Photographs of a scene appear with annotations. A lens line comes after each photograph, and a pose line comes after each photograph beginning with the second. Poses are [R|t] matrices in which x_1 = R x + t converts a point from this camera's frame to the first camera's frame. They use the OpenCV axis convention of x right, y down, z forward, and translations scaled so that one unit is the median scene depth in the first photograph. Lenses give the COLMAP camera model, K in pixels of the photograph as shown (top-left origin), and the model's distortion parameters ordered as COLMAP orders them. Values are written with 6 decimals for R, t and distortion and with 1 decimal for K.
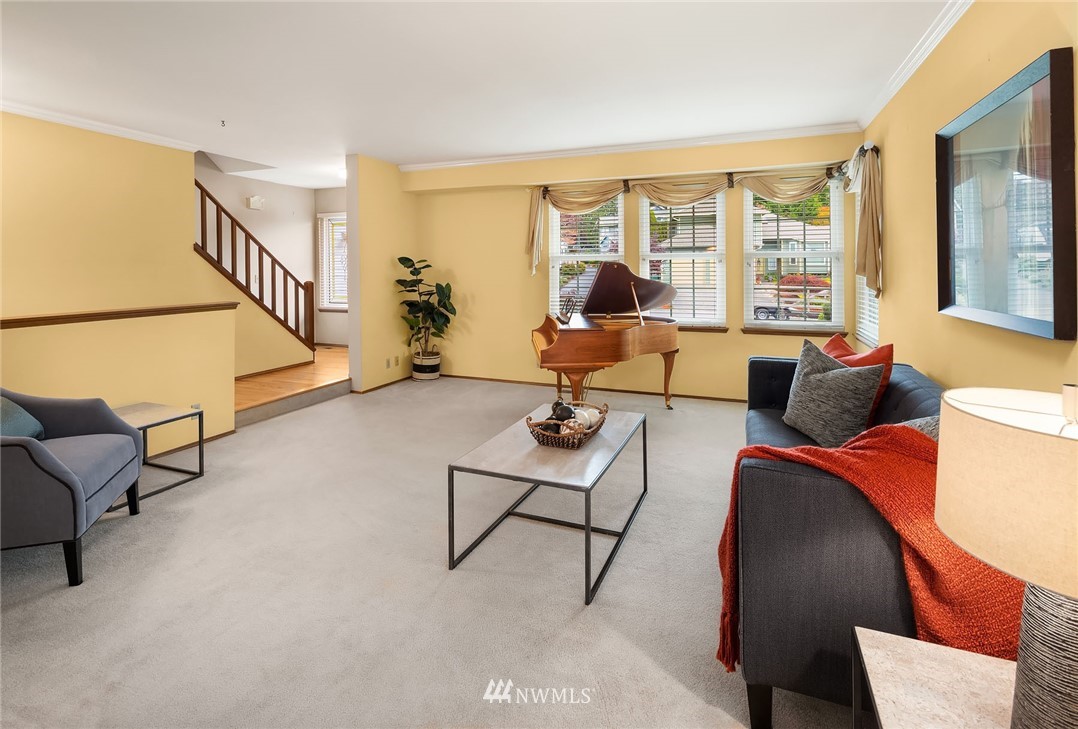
lens RADIAL K [[523.3, 0, 539.0], [0, 523.3, 364.5], [0, 0, 1]] dist [0.001153, 0.000083]
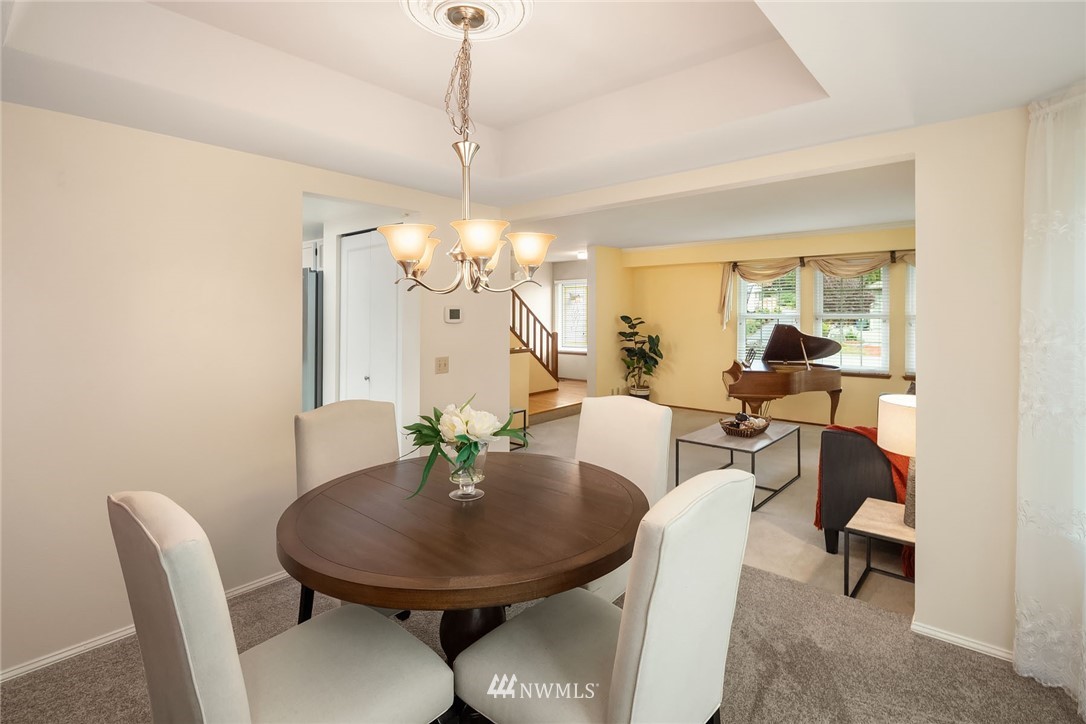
lens RADIAL K [[523.4, 0, 539.9], [0, 523.4, 334.3], [0, 0, 1]] dist [0.001085, -0.000399]
pose [[0.939689, 0.009235, -0.341906, 0.003292], [-0.055883, 0.990348, -0.126840, 0.031104], [0.337435, 0.138297, 0.931135, -0.362357]]
